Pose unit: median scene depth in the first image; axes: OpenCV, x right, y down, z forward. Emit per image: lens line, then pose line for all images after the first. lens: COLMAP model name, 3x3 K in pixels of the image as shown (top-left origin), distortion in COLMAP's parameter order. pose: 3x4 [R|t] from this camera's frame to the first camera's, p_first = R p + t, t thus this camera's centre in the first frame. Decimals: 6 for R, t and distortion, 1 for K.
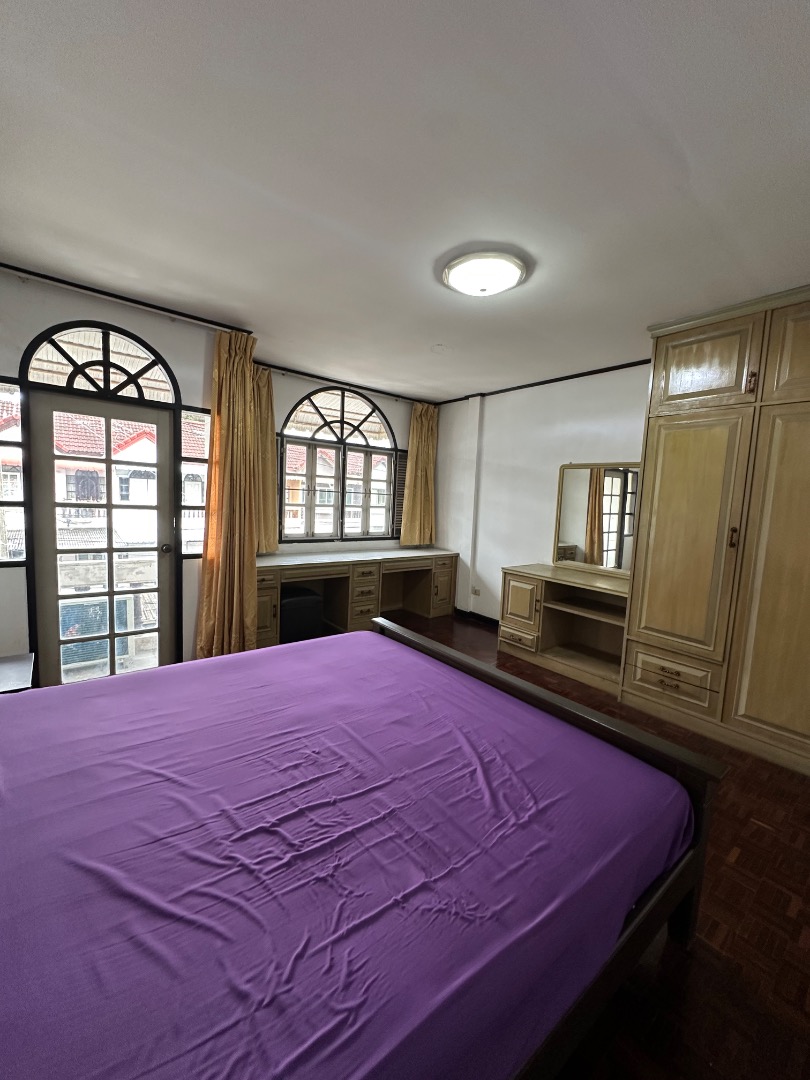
lens RADIAL K [[432.2, 0, 404.1], [0, 432.2, 539.6], [0, 0, 1]] dist [-0.000731, 0.000246]
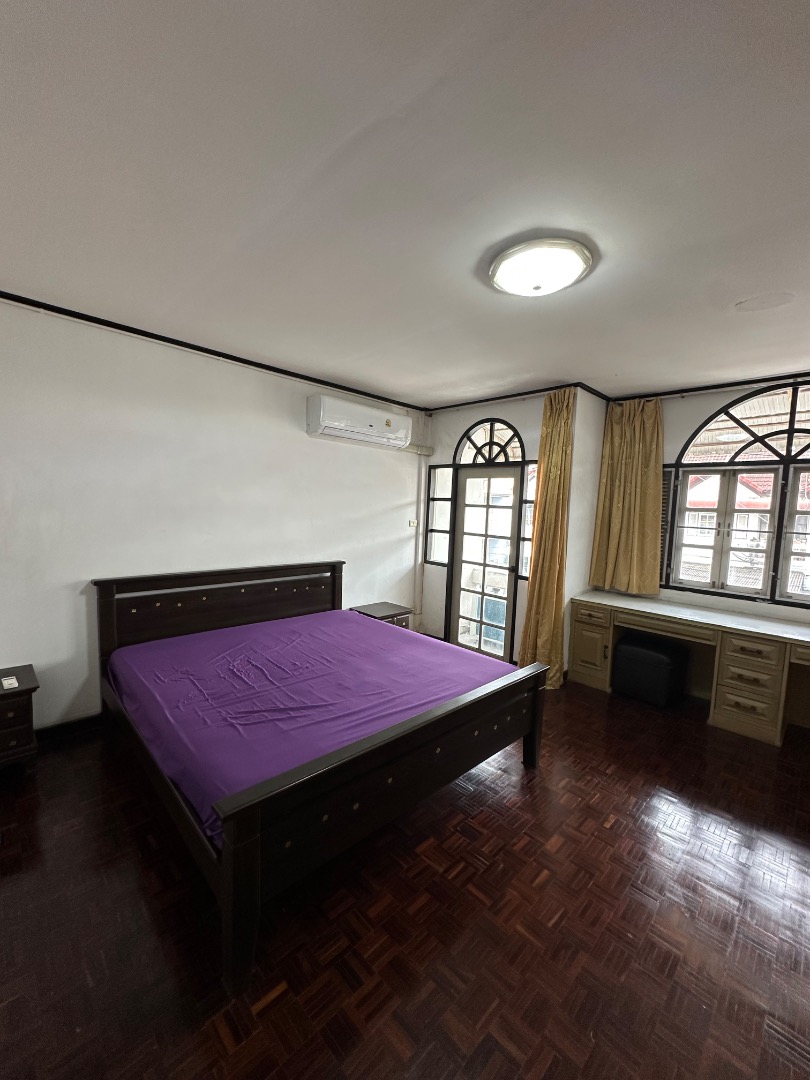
lens RADIAL K [[432.2, 0, 405.2], [0, 432.2, 537.5], [0, 0, 1]] dist [-0.000731, 0.000246]
pose [[0.099218, 0.029872, -0.994617, 0.794110], [-0.128063, 0.991620, 0.017007, -0.061307], [0.986791, 0.125686, 0.102212, 0.570199]]
